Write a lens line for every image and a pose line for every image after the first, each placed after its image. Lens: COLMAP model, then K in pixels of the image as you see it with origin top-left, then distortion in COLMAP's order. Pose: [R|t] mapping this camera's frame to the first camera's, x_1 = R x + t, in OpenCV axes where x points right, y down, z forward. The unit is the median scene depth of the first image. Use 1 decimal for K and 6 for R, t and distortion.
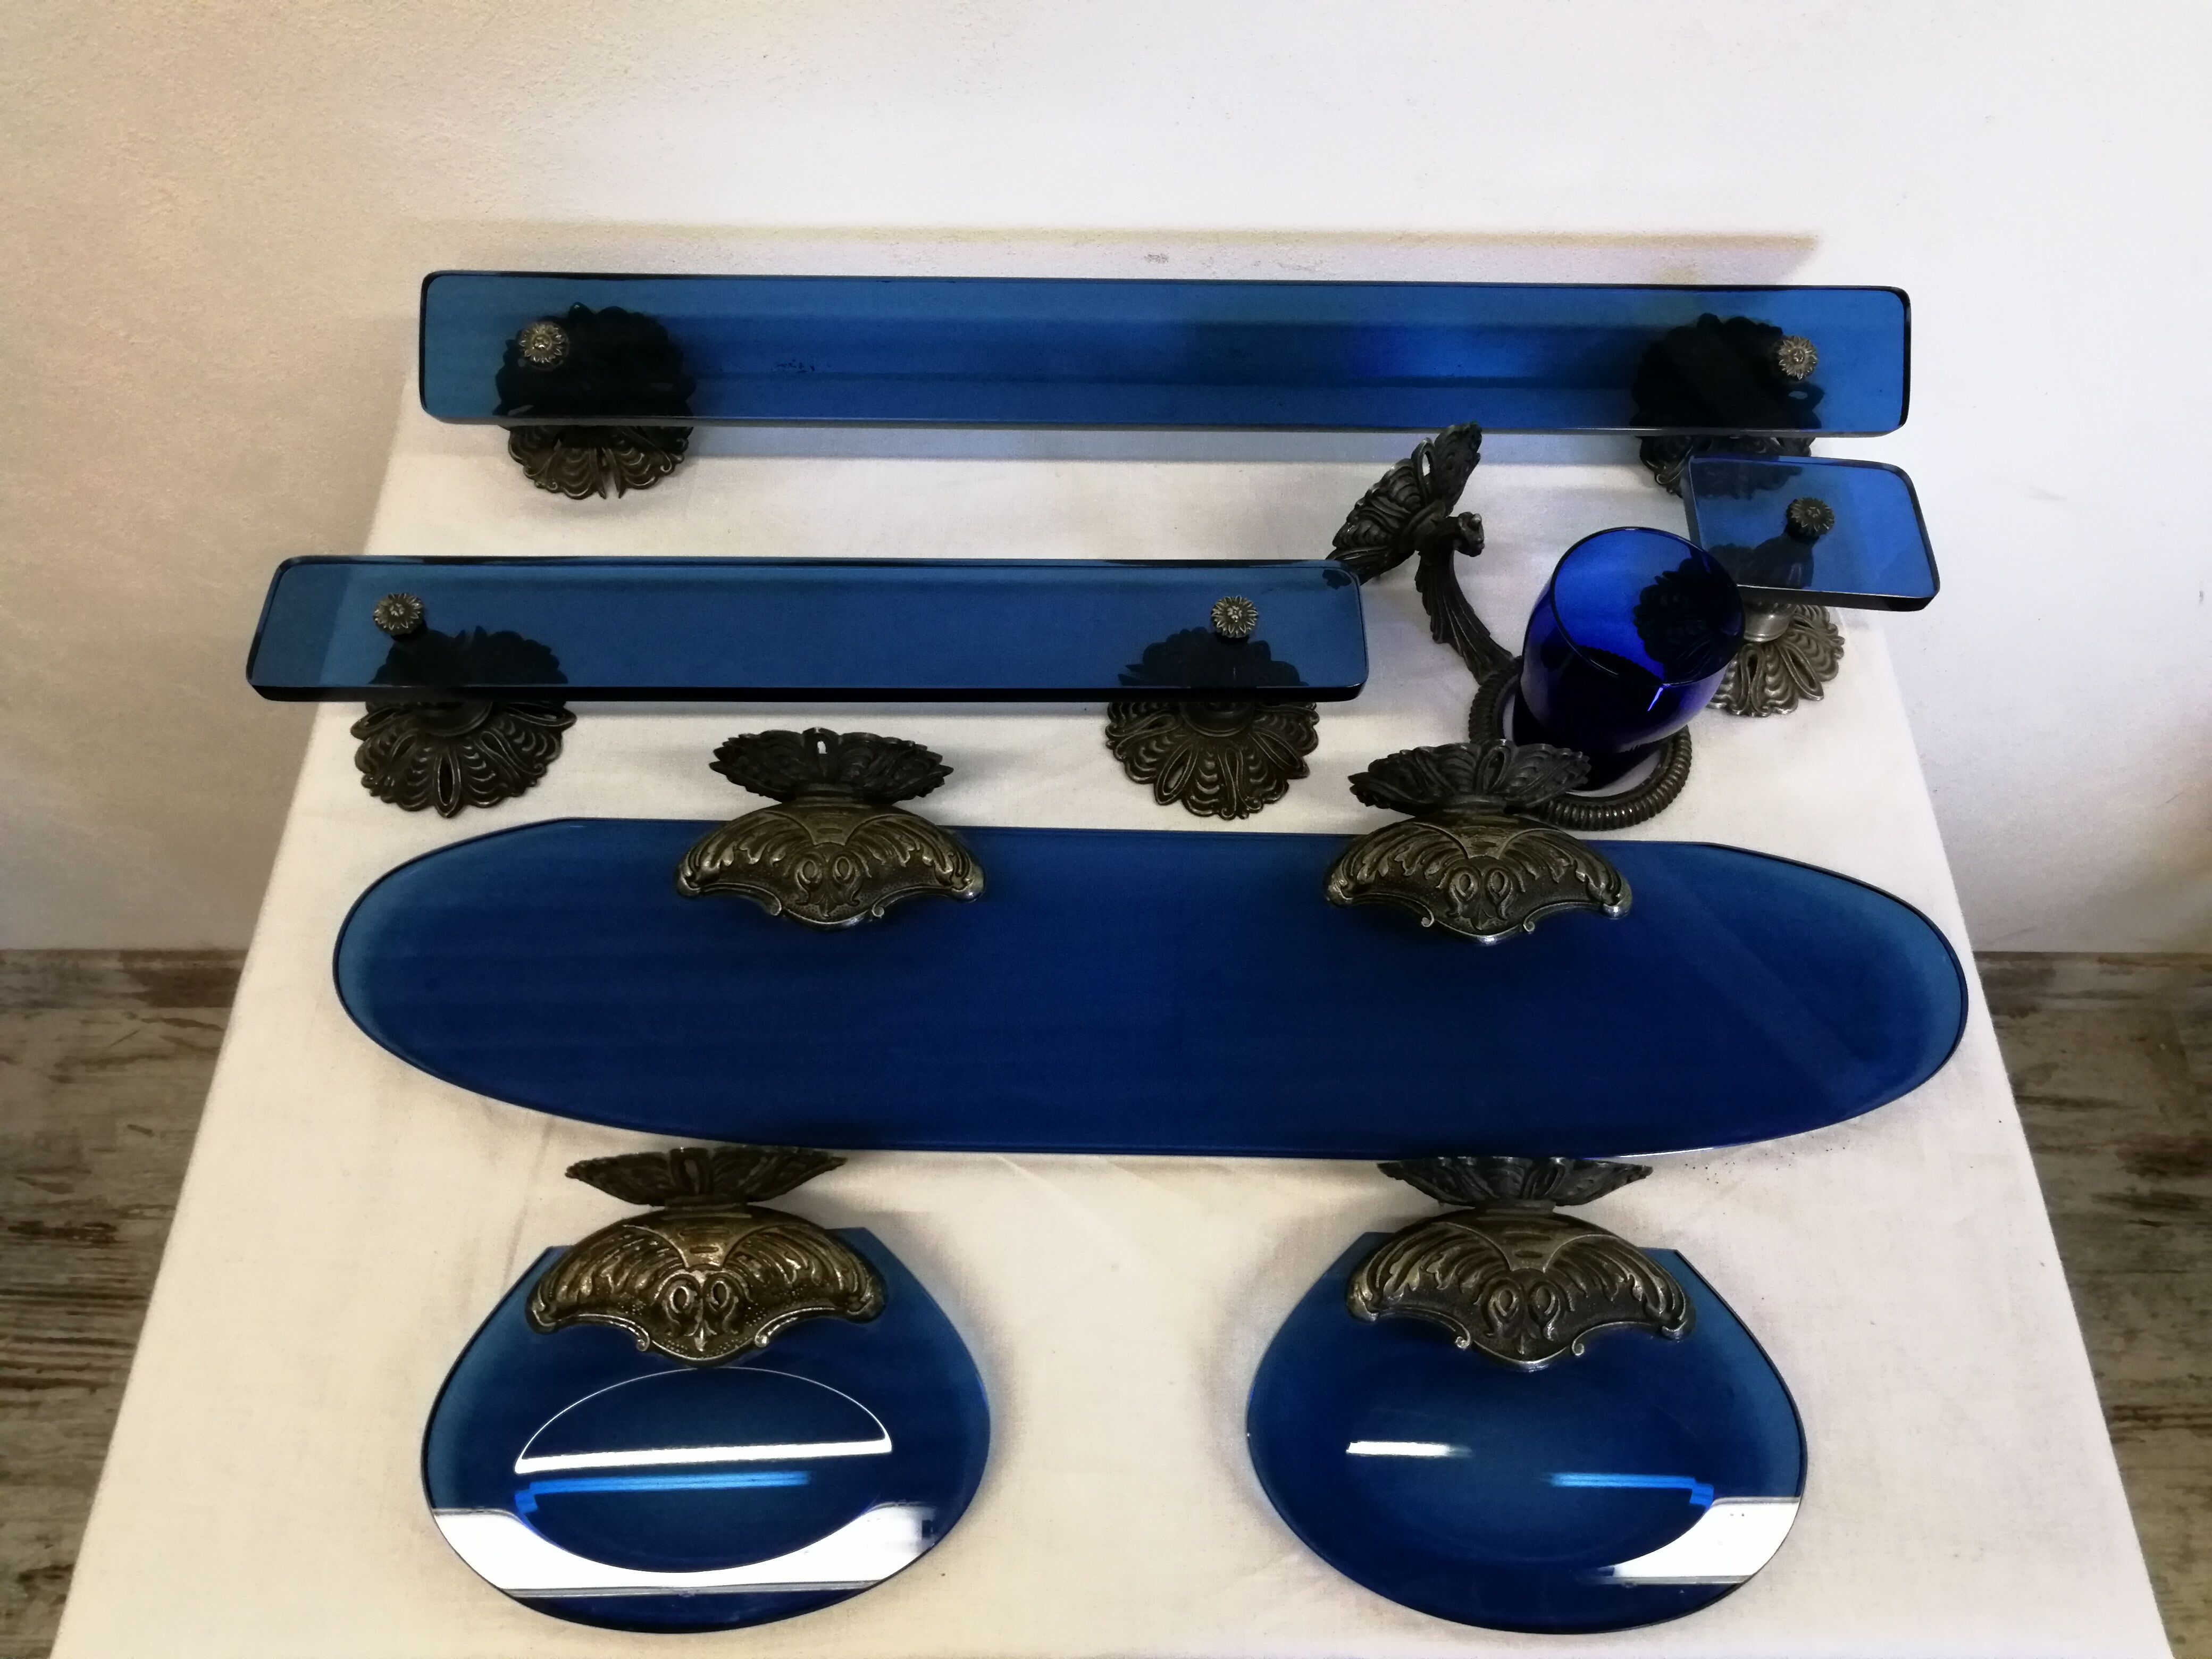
lens RADIAL K [[1574.7, 0, 1114.5], [0, 1574.7, 881.7], [0, 0, 1]] dist [-0.011575, 0.010704]
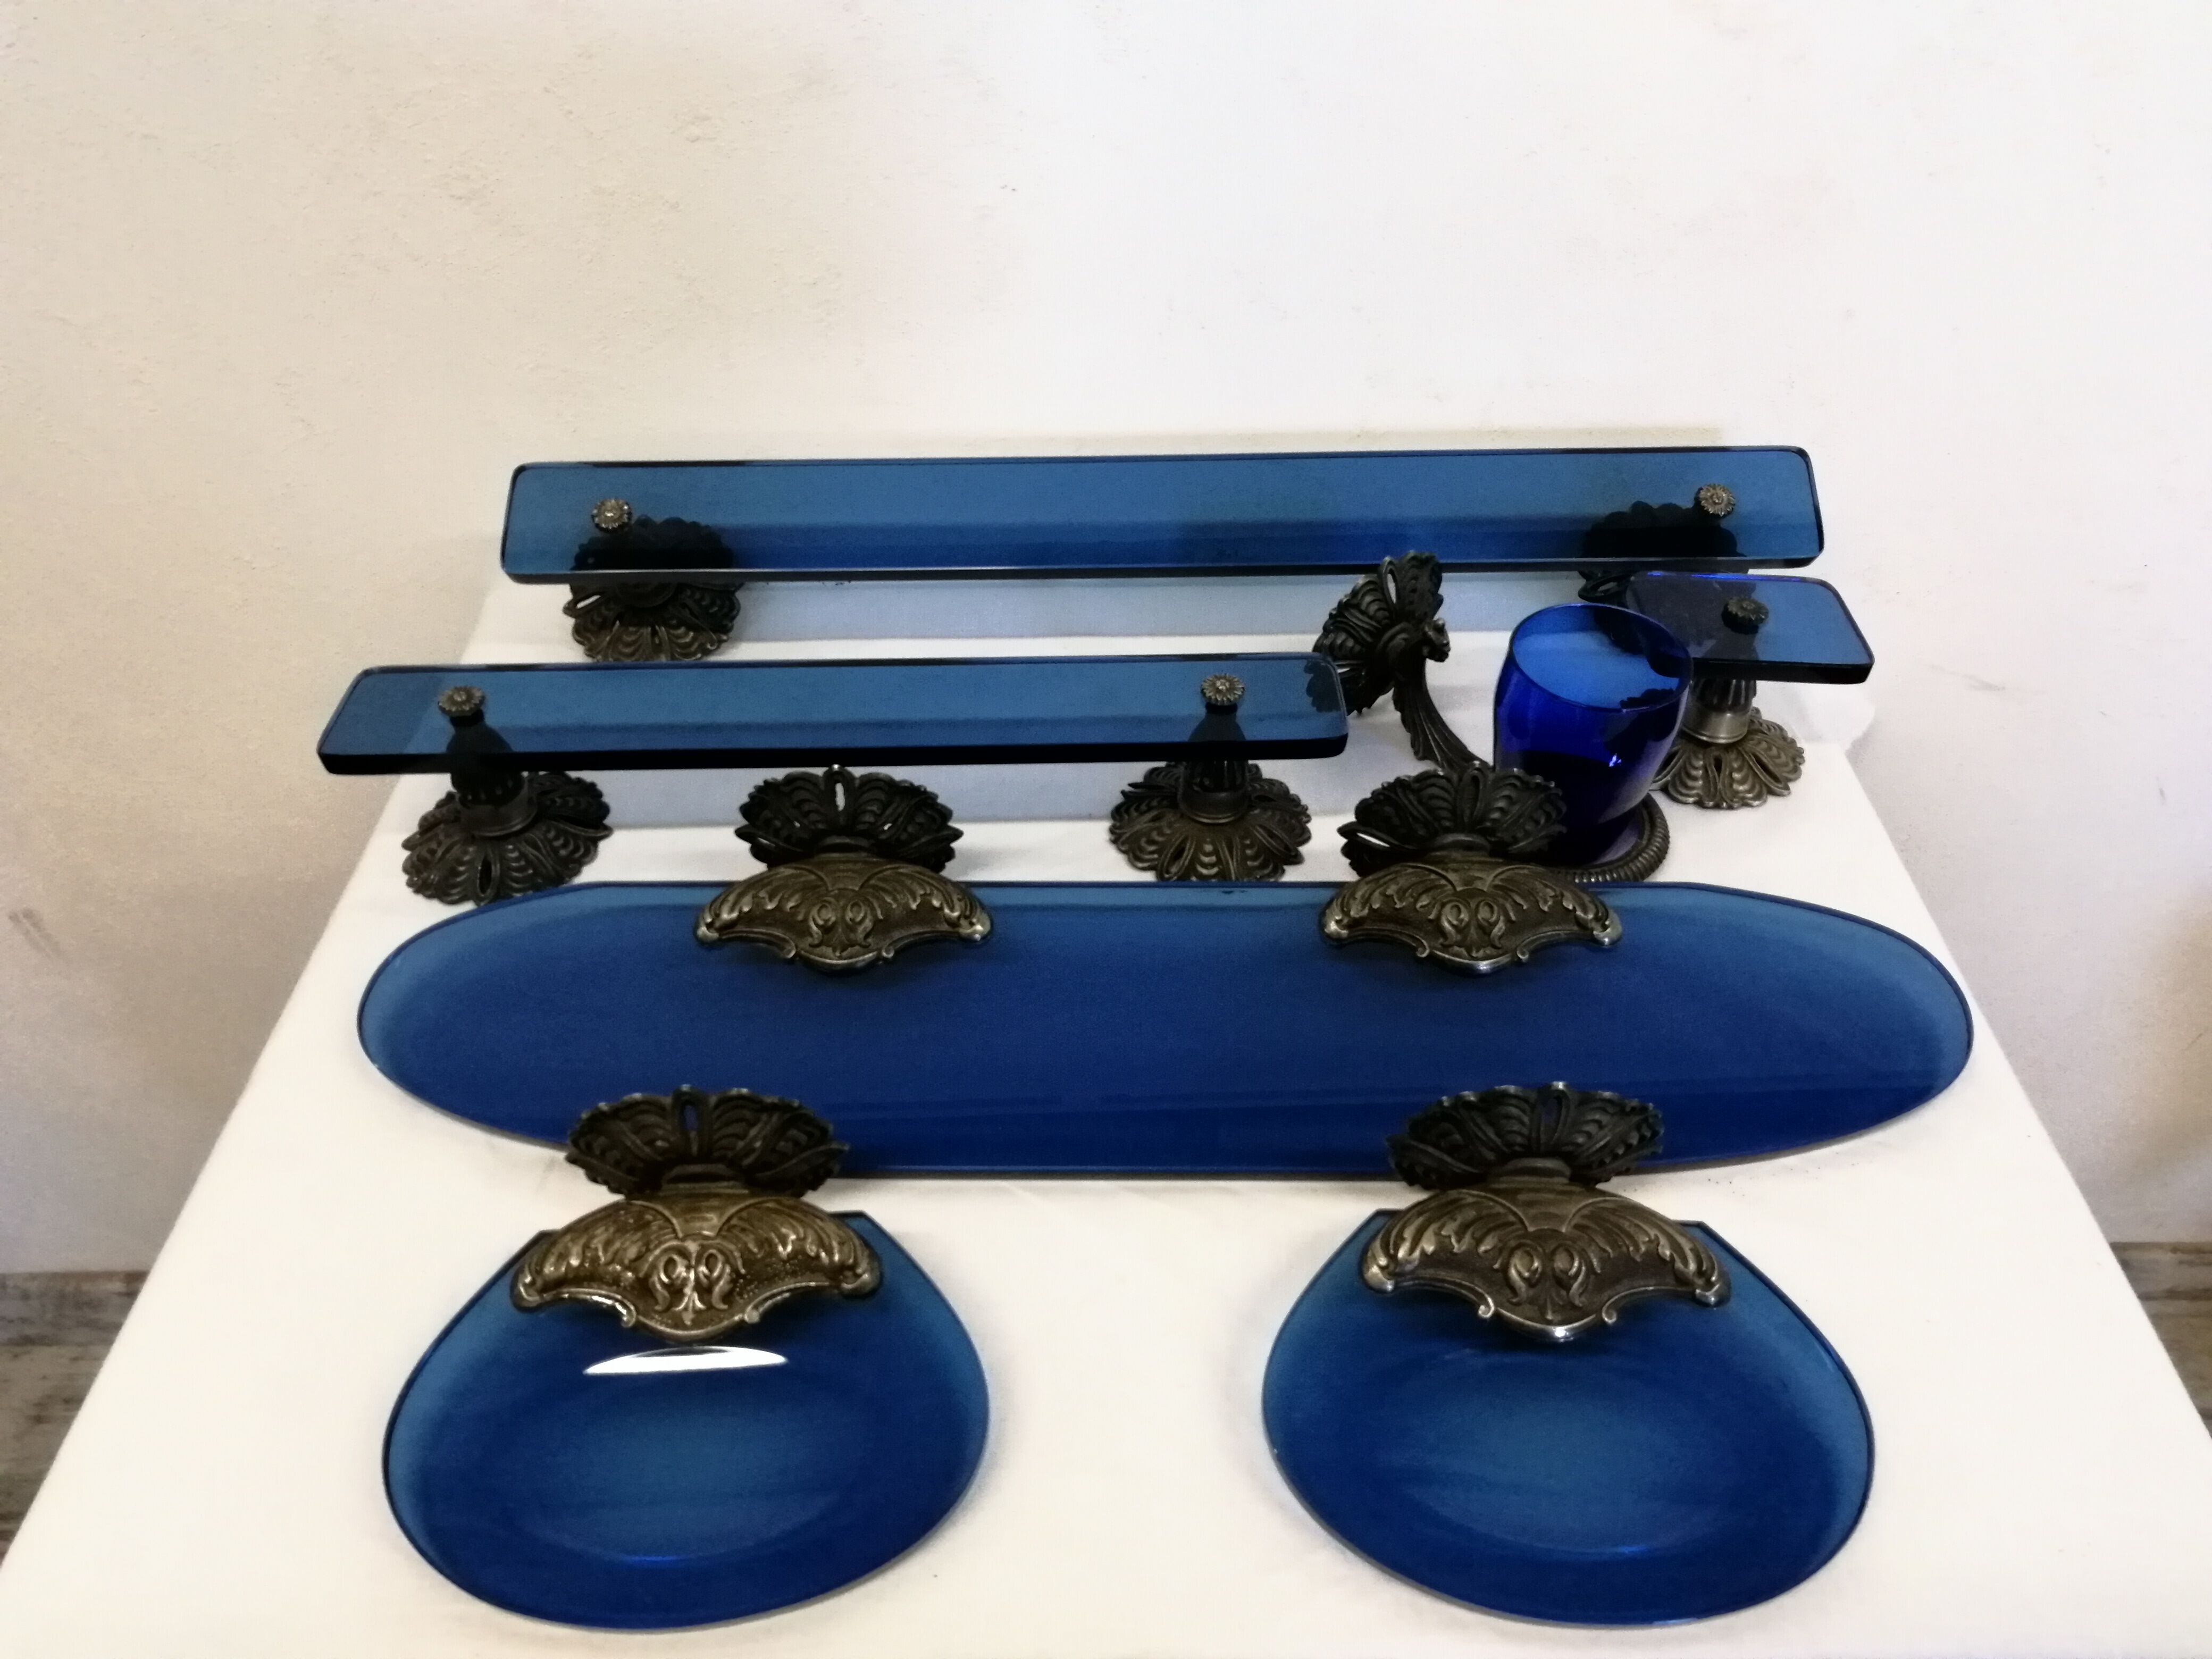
lens RADIAL K [[1574.7, 0, 1112.8], [0, 1574.7, 833.0], [0, 0, 1]] dist [-0.011575, 0.010704]
pose [[0.999512, -0.025478, -0.018093, 0.017880], [0.018142, 0.944542, -0.327888, 0.286152], [0.025444, 0.327400, 0.944543, 0.002068]]
